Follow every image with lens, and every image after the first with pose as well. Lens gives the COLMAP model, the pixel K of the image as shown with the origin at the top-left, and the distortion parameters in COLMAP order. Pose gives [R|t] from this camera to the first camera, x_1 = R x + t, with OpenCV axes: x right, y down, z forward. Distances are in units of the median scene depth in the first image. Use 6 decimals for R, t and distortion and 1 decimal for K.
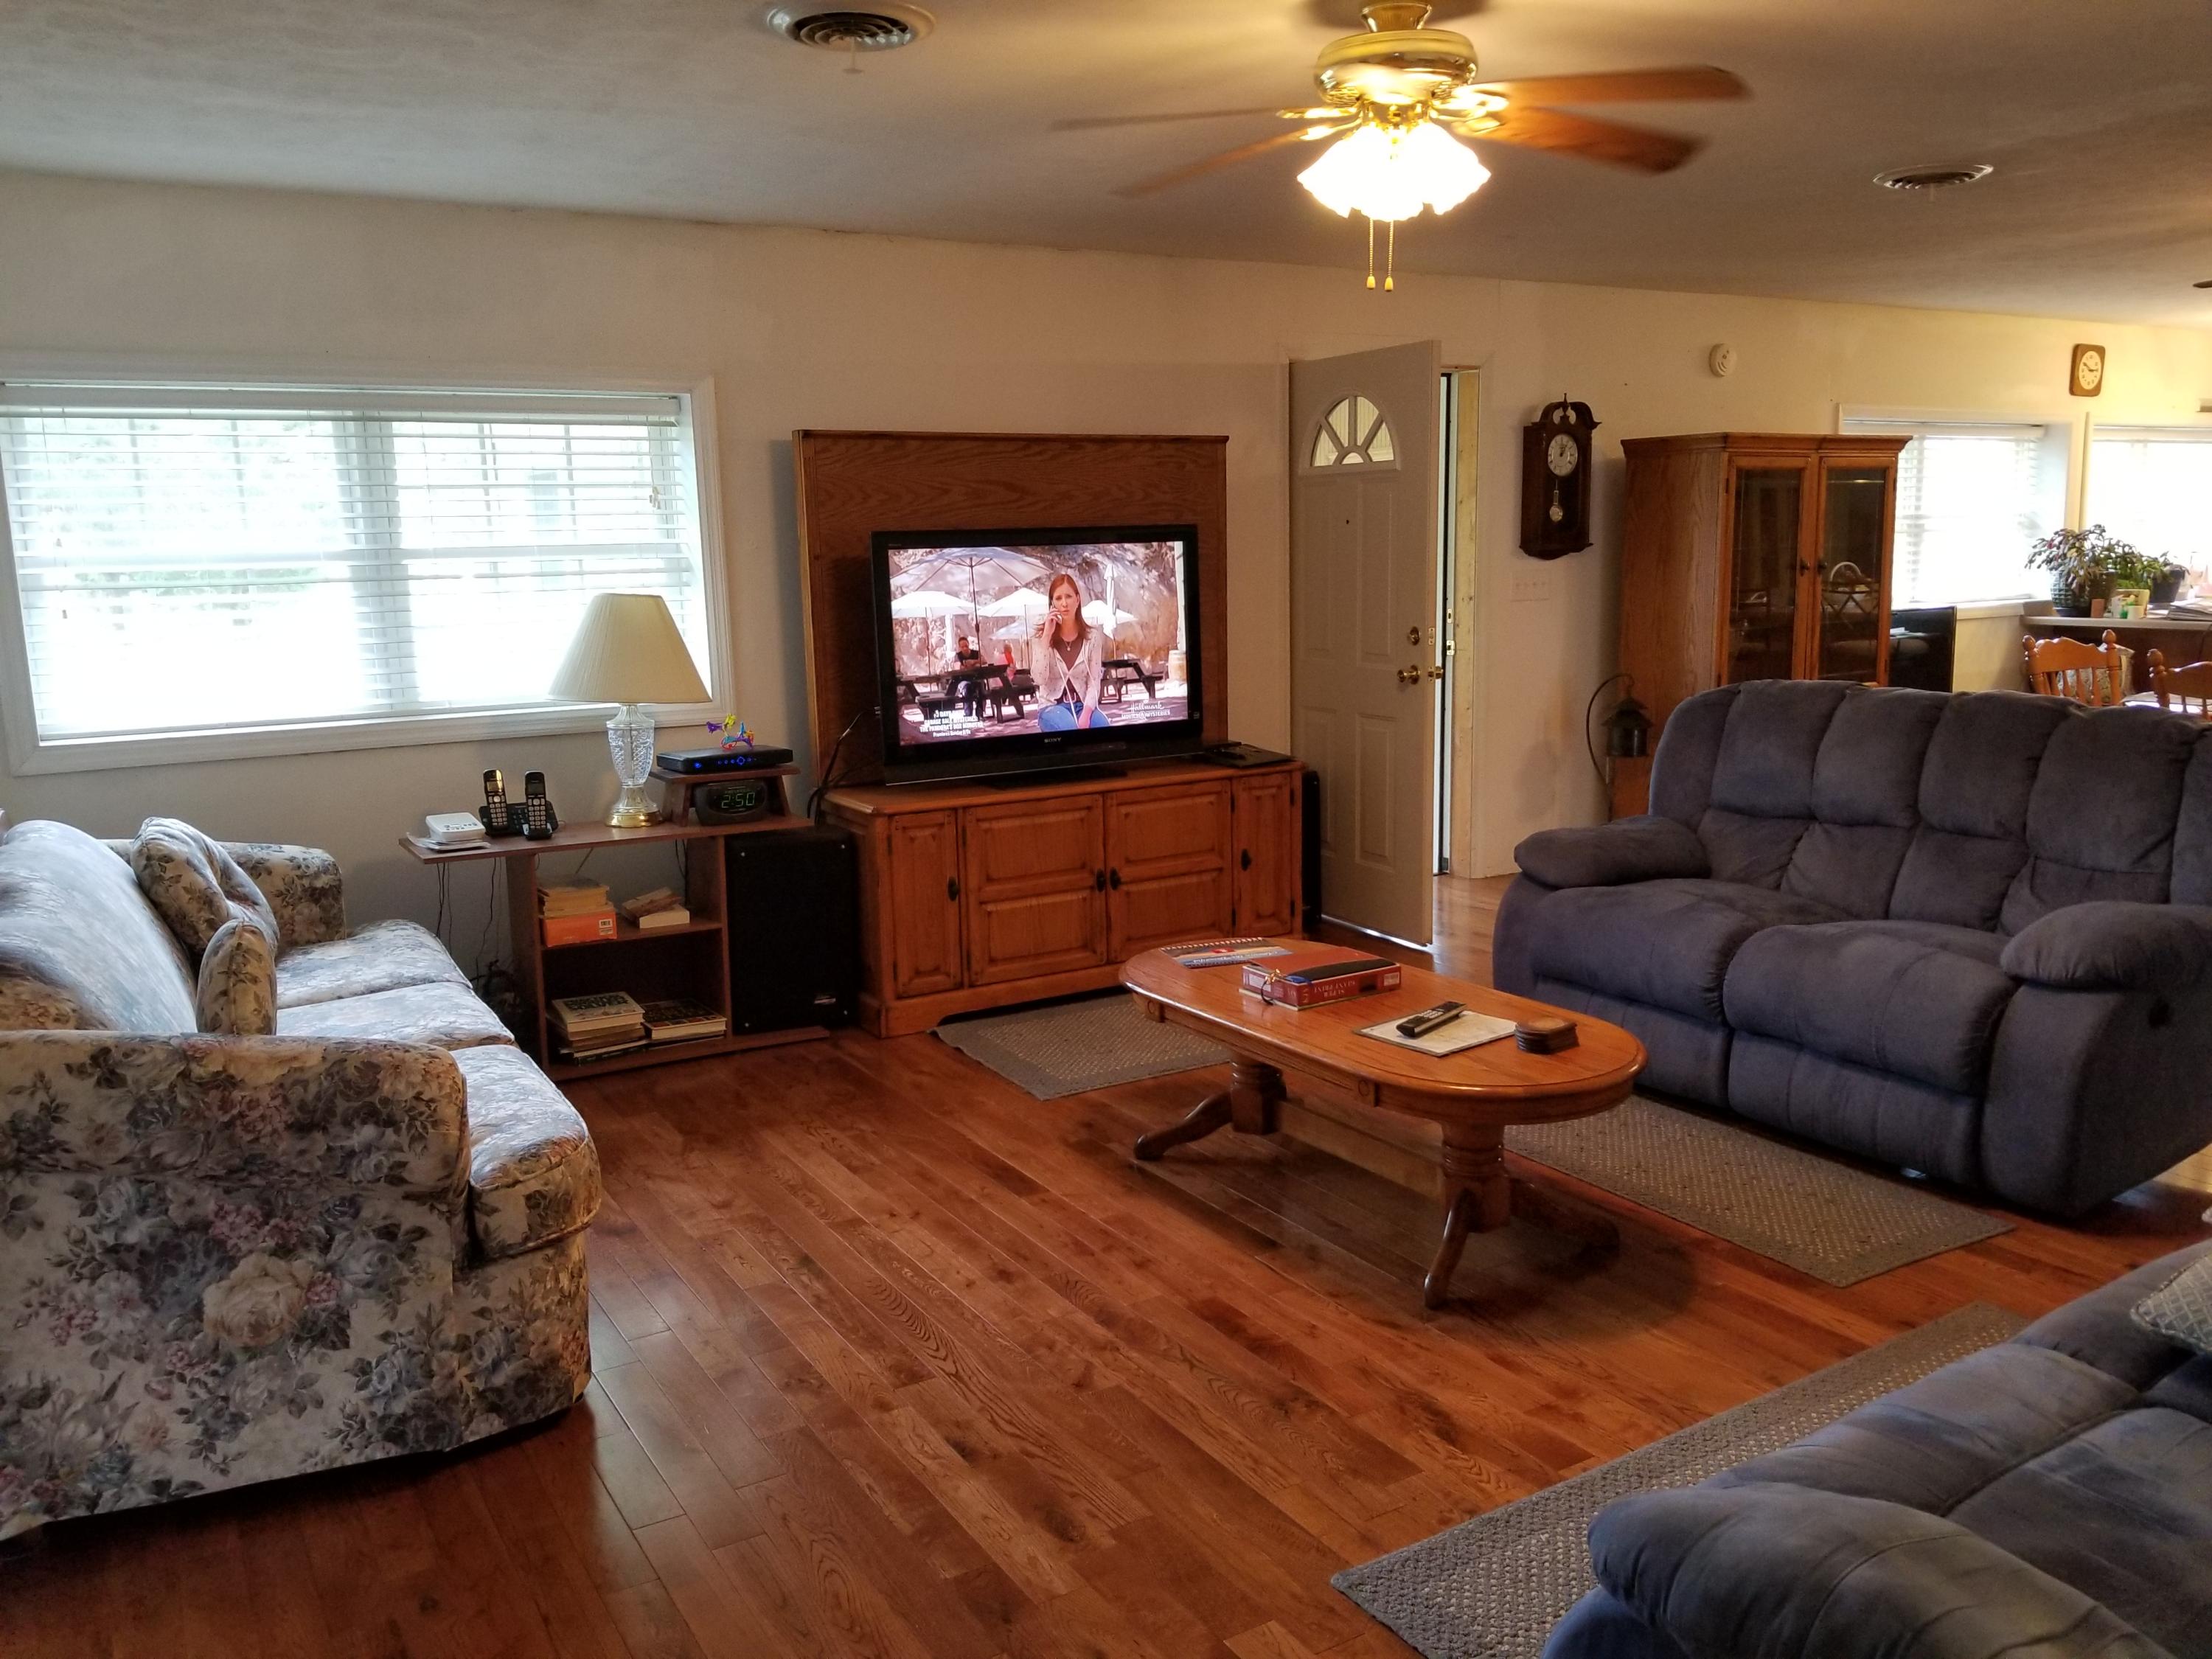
lens RADIAL K [[1730.2, 0, 1122.8], [0, 1730.2, 835.3], [0, 0, 1]] dist [0.043822, -0.082217]
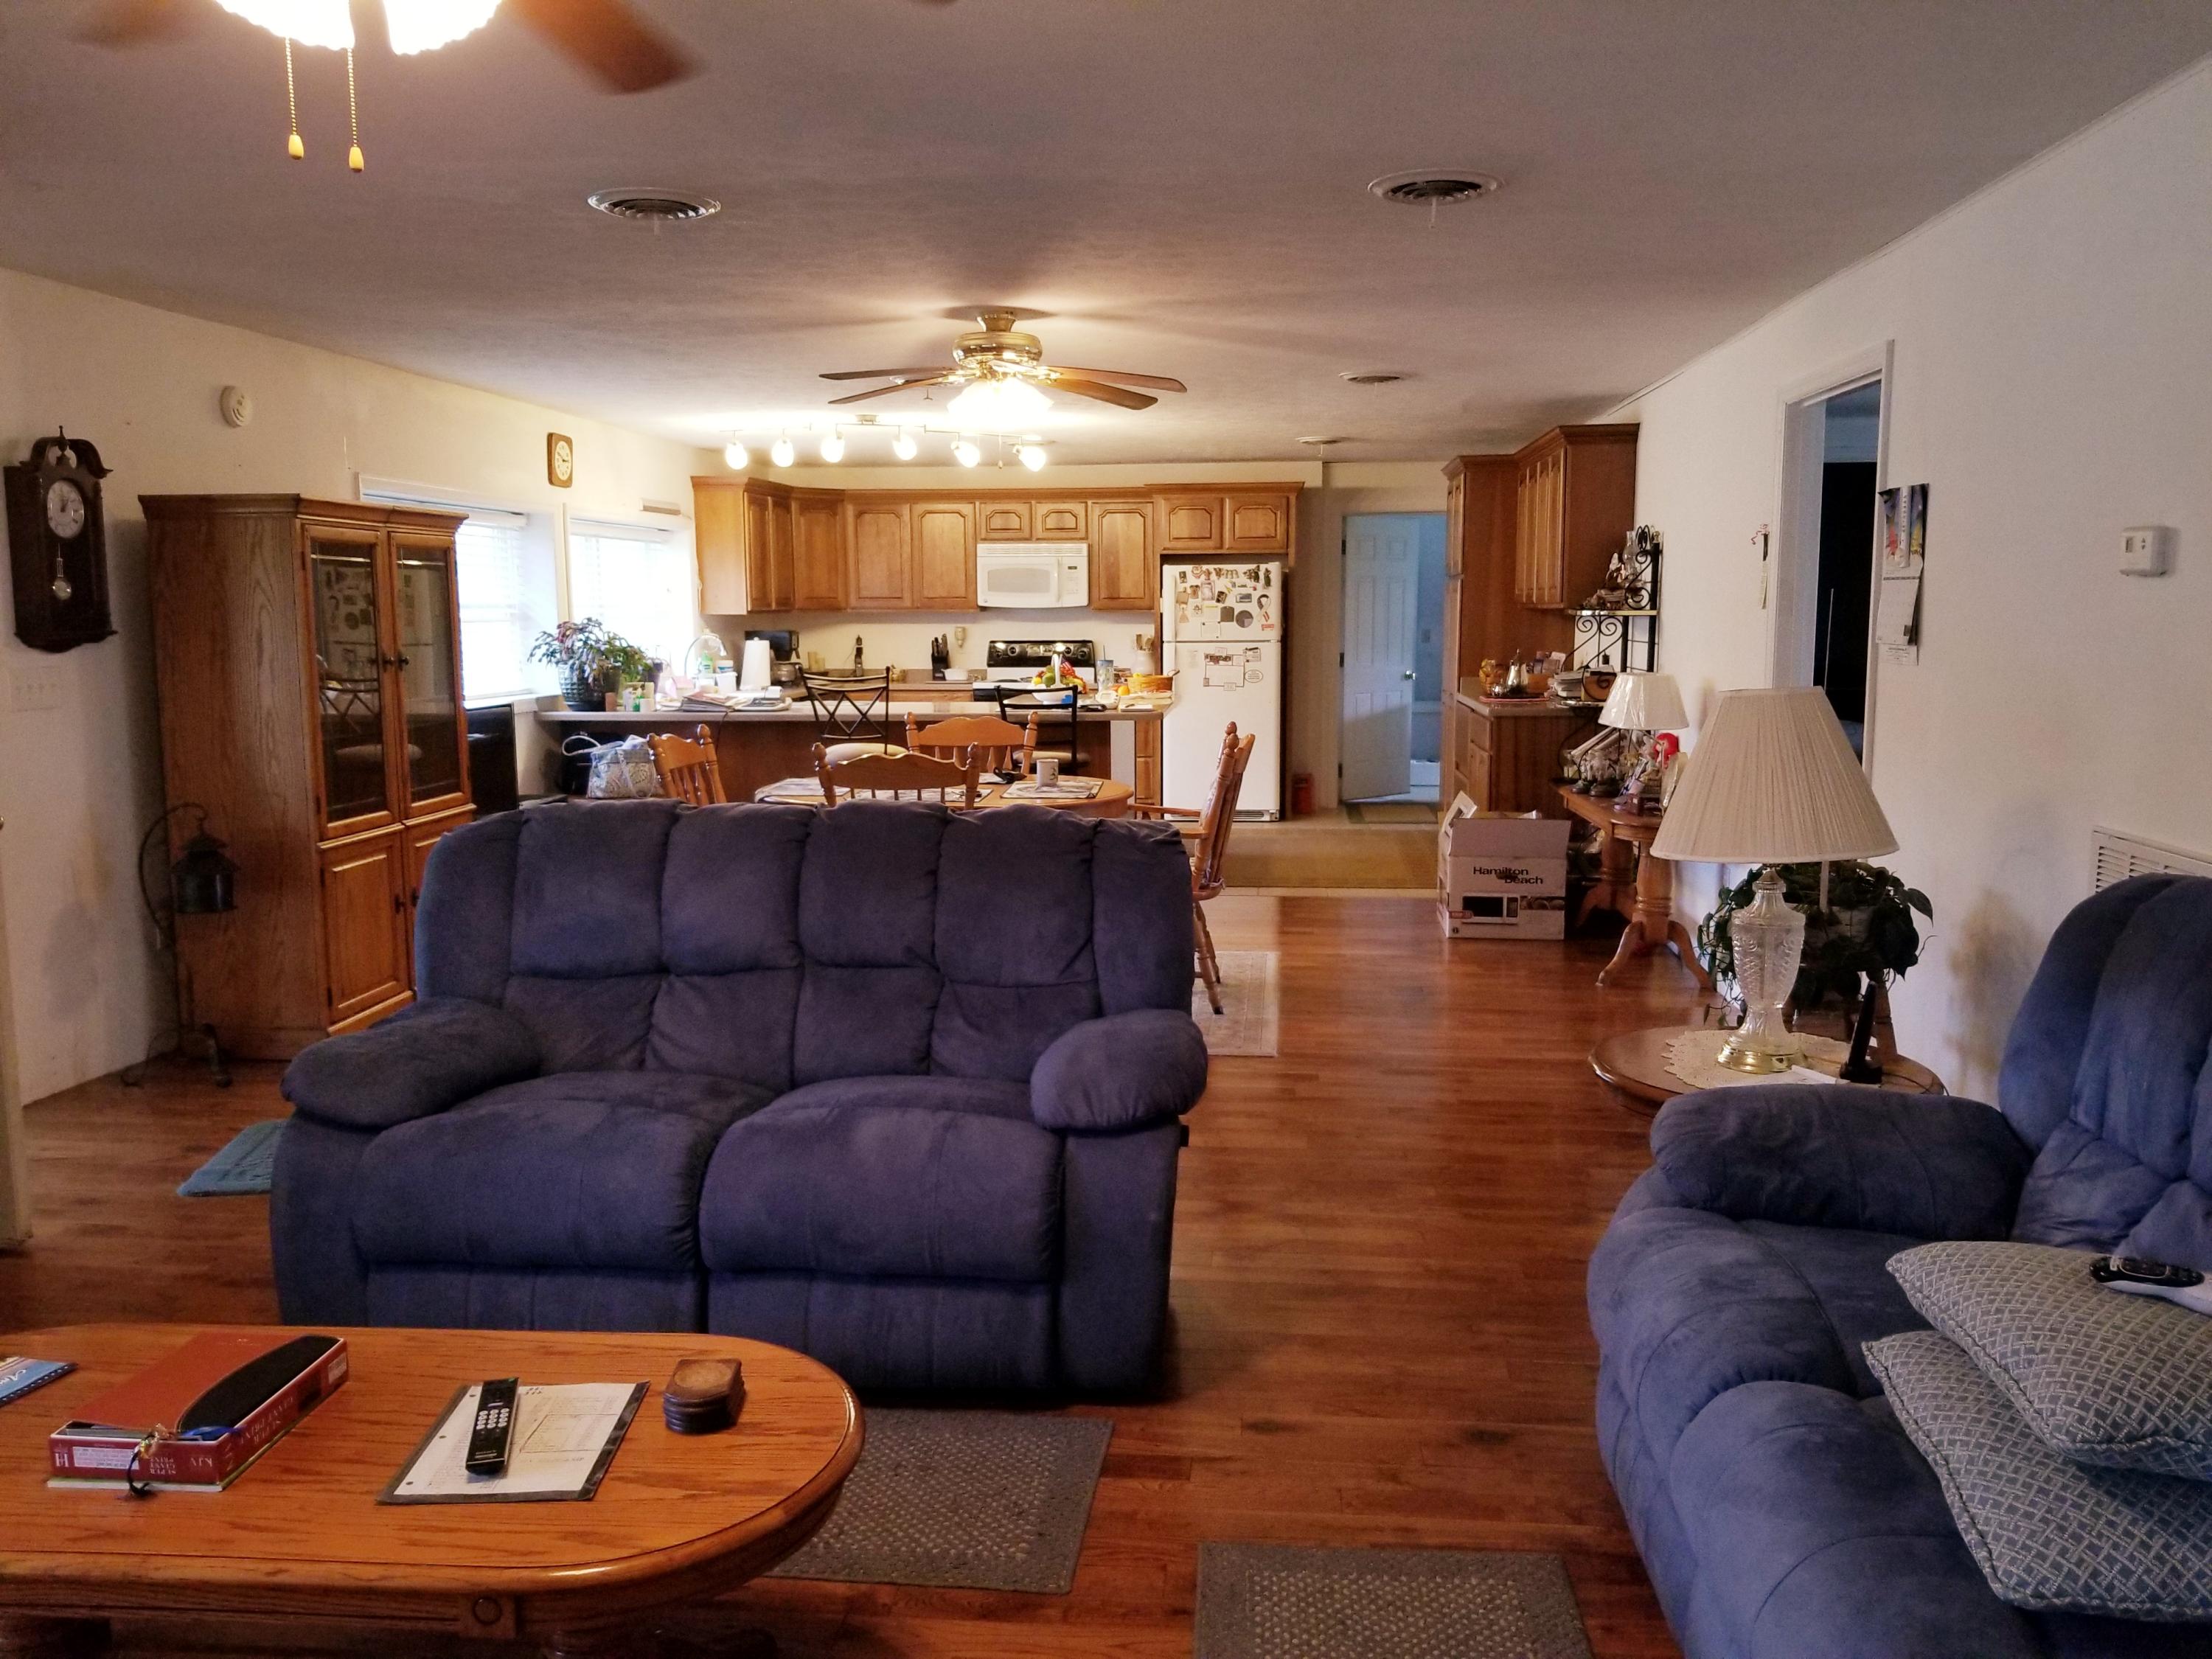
lens RADIAL K [[1730.2, 0, 1099.6], [0, 1730.2, 819.3], [0, 0, 1]] dist [0.043822, -0.082217]
pose [[0.598768, -0.078829, 0.797034, -0.077403], [0.129065, 0.991636, 0.001117, -0.036502], [-0.790455, 0.102201, 0.603933, 0.237604]]
